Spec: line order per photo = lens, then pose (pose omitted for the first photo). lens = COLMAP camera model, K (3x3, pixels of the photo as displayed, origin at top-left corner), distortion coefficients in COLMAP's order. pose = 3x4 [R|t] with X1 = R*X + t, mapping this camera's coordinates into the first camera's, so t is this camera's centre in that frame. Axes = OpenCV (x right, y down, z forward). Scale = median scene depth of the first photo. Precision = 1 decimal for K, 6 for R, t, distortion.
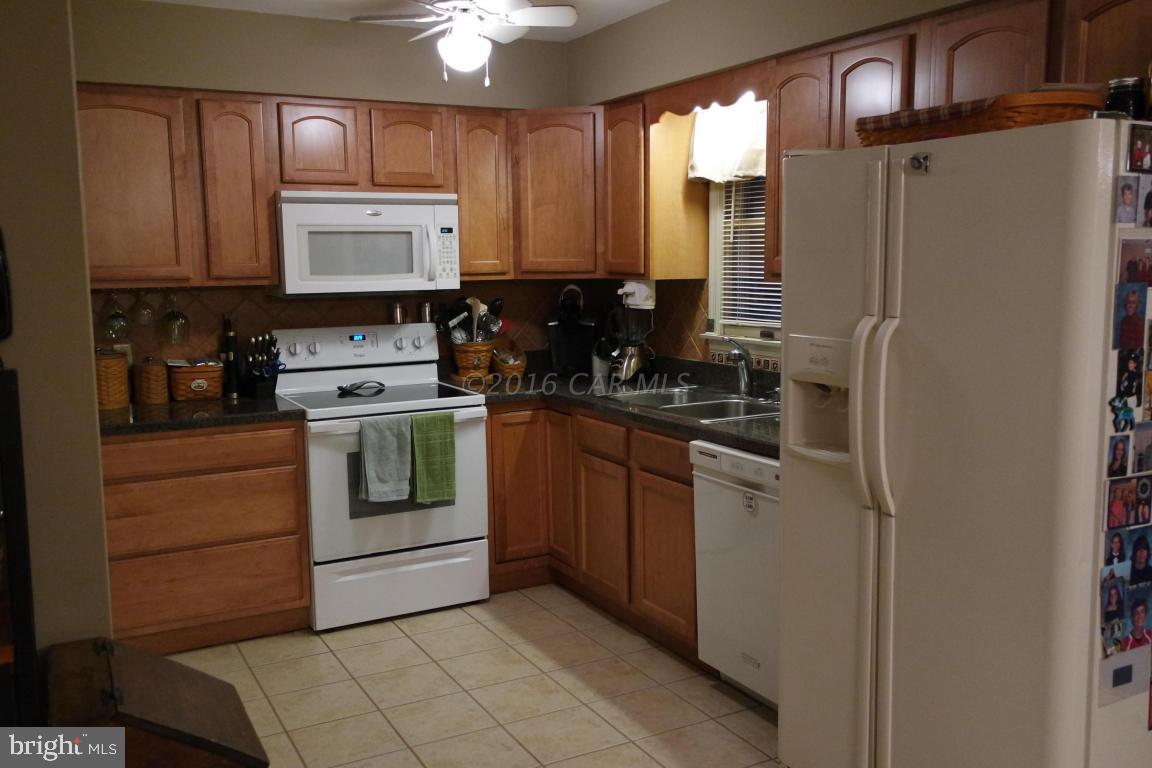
lens RADIAL K [[1023.4, 0, 576.0], [0, 1023.4, 384.0], [0, 0, 1]] dist [0.009832, 0.008833]
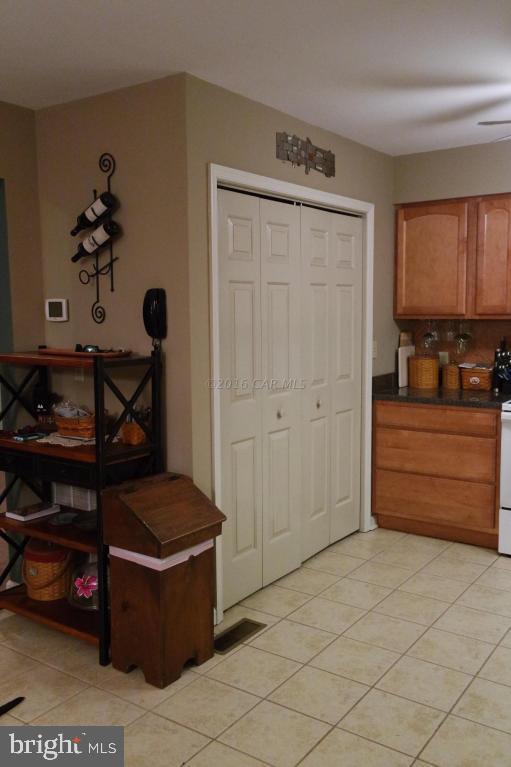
lens RADIAL K [[681.4, 0, 255.5], [0, 681.4, 383.5], [0, 0, 1]] dist [0.009832, 0.008833]
pose [[0.446474, 0.109091, -0.888122, 0.448530], [-0.102566, 0.992238, 0.070319, -0.036247], [0.888899, 0.059696, 0.454197, 0.224899]]
